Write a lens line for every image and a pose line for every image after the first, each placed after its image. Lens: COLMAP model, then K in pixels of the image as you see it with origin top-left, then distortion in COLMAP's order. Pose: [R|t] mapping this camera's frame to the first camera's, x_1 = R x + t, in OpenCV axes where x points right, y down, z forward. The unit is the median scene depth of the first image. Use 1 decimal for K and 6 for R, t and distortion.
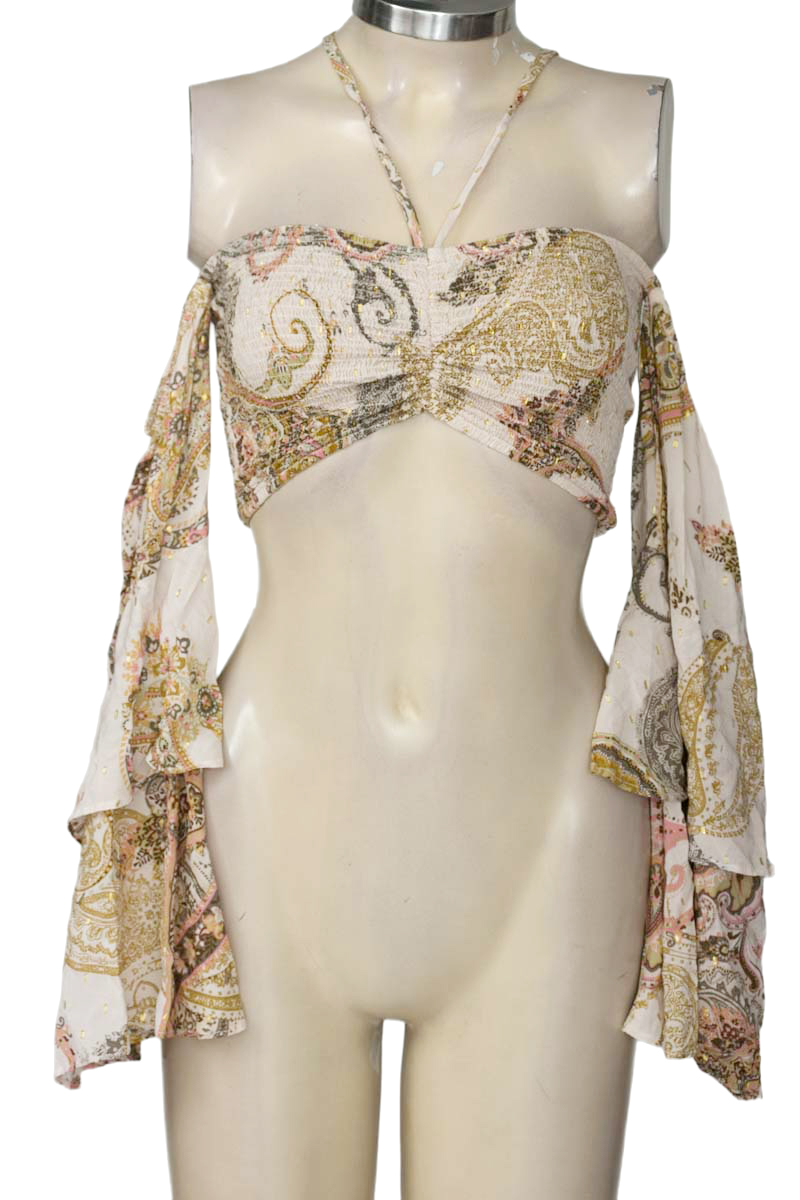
lens RADIAL K [[2822.9, 0, 400.0], [0, 2822.9, 600.0], [0, 0, 1]] dist [-0.008559, -0.447004]
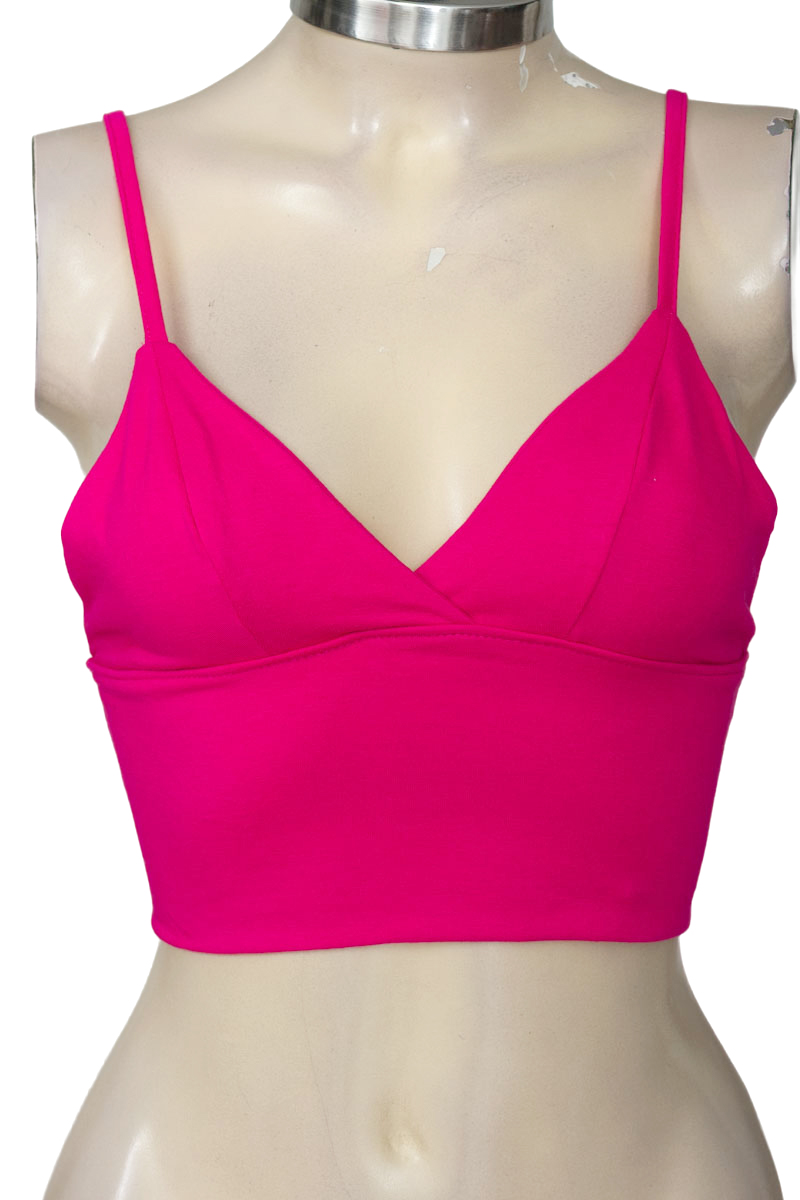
lens RADIAL K [[2822.9, 0, 400.0], [0, 2822.9, 600.0], [0, 0, 1]] dist [-0.008559, -0.447004]
pose [[0.999475, -0.020928, 0.024743, -0.011103], [0.021616, 0.999377, -0.027899, -0.061081], [-0.024144, 0.028419, 0.999304, 0.384290]]
